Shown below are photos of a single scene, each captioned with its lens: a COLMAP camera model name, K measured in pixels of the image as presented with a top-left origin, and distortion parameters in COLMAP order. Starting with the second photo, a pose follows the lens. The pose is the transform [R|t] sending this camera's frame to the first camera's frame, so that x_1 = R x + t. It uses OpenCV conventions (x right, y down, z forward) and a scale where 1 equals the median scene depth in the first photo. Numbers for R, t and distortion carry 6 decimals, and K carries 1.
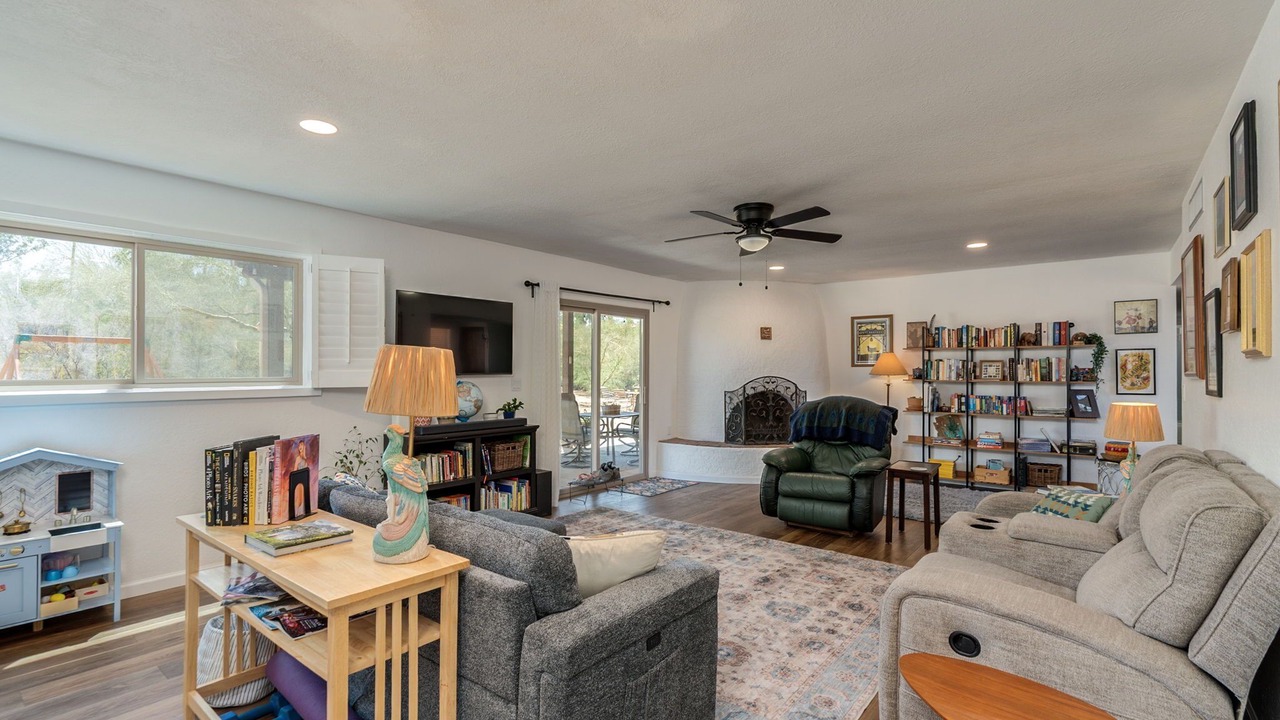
lens RADIAL K [[603.0, 0, 633.6], [0, 603.0, 361.9], [0, 0, 1]] dist [-0.015941, -0.000044]
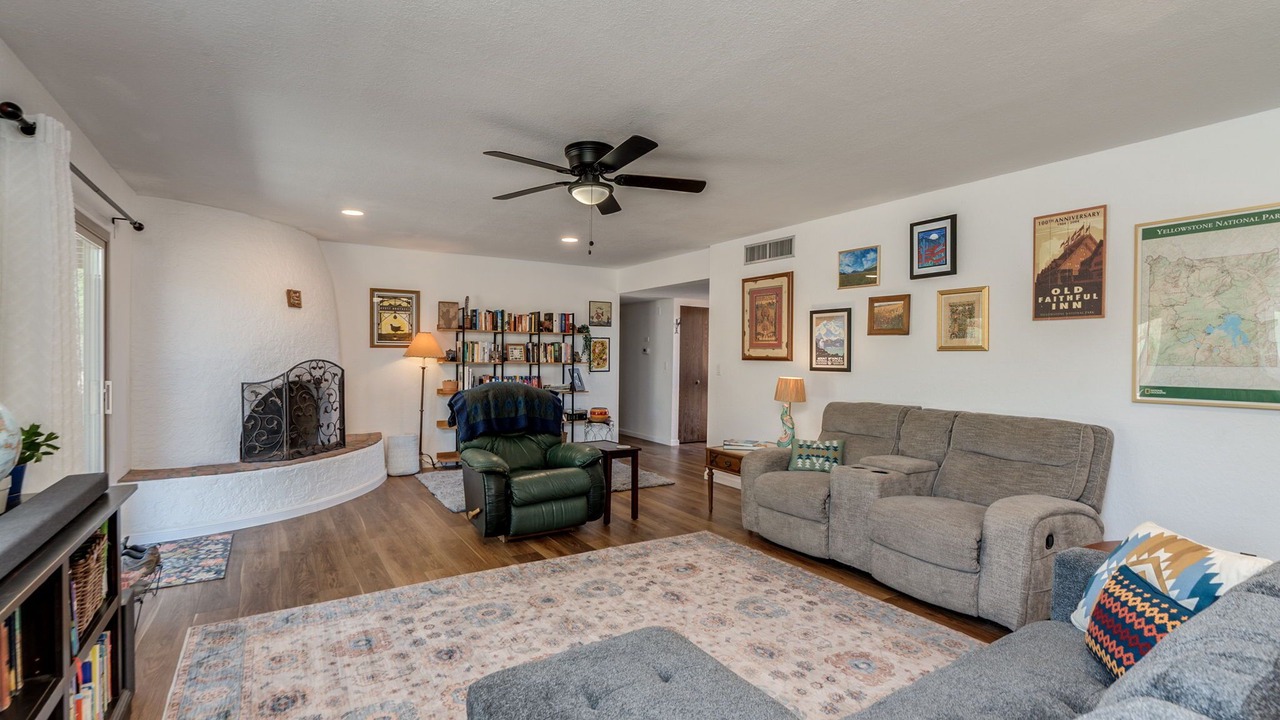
lens RADIAL K [[584.4, 0, 633.0], [0, 584.4, 358.8], [0, 0, 1]] dist [-0.002668, -0.000146]
pose [[0.325027, -0.005064, 0.945691, -0.367820], [-0.021755, 0.999681, 0.012830, 0.006994], [-0.945455, -0.024744, 0.324813, 0.487581]]
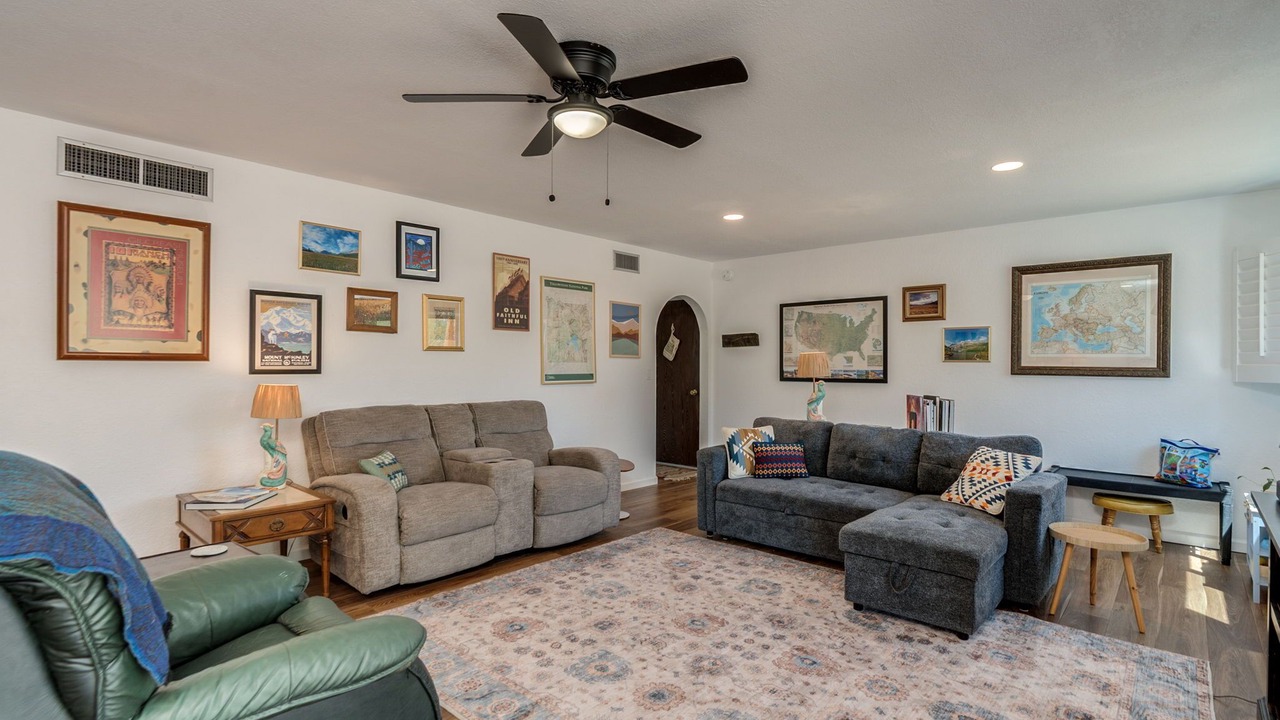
lens RADIAL K [[603.0, 0, 633.6], [0, 603.0, 361.9], [0, 0, 1]] dist [-0.015941, -0.000044]
pose [[-0.998113, -0.009651, 0.060634, 0.080801], [-0.010704, 0.999797, -0.017057, 0.022861], [-0.060457, -0.017674, -0.998014, 1.095478]]
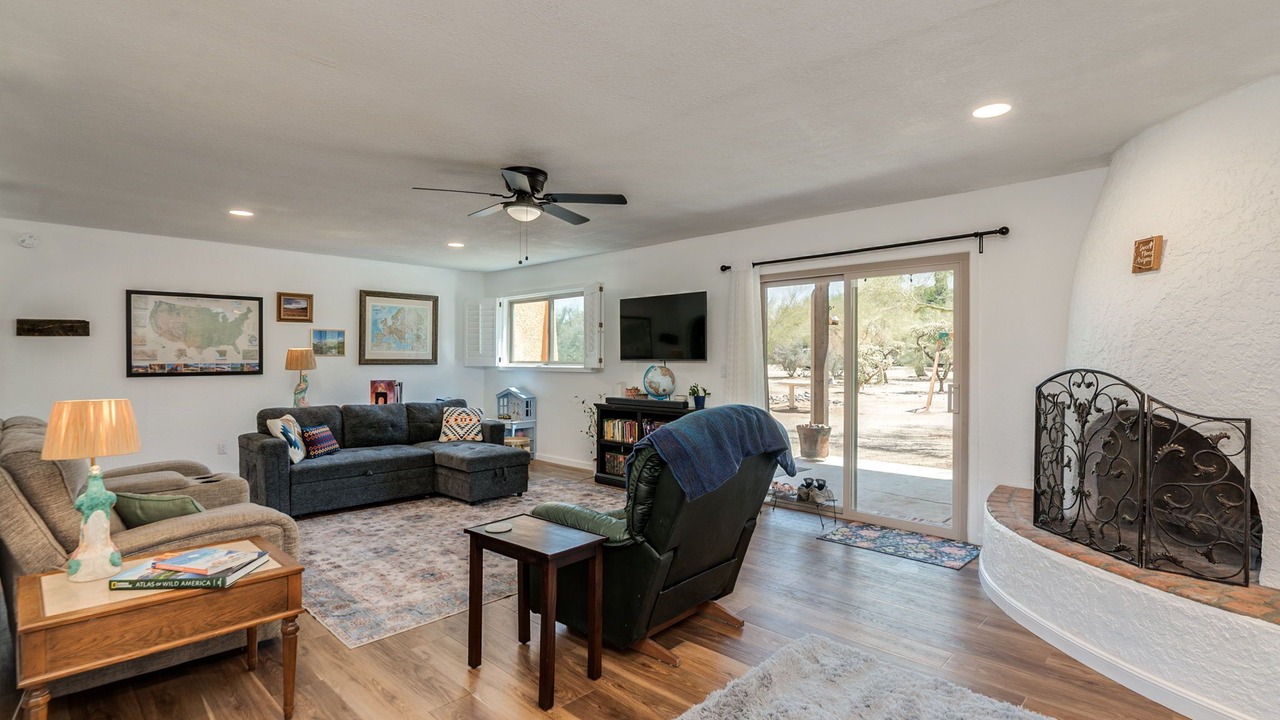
lens RADIAL K [[603.0, 0, 633.6], [0, 603.0, 361.9], [0, 0, 1]] dist [-0.015941, -0.000044]
pose [[-0.092033, 0.002336, -0.995753, 0.759844], [0.009968, 0.999949, 0.001424, 0.018491], [0.995706, -0.009795, -0.092052, 0.880442]]
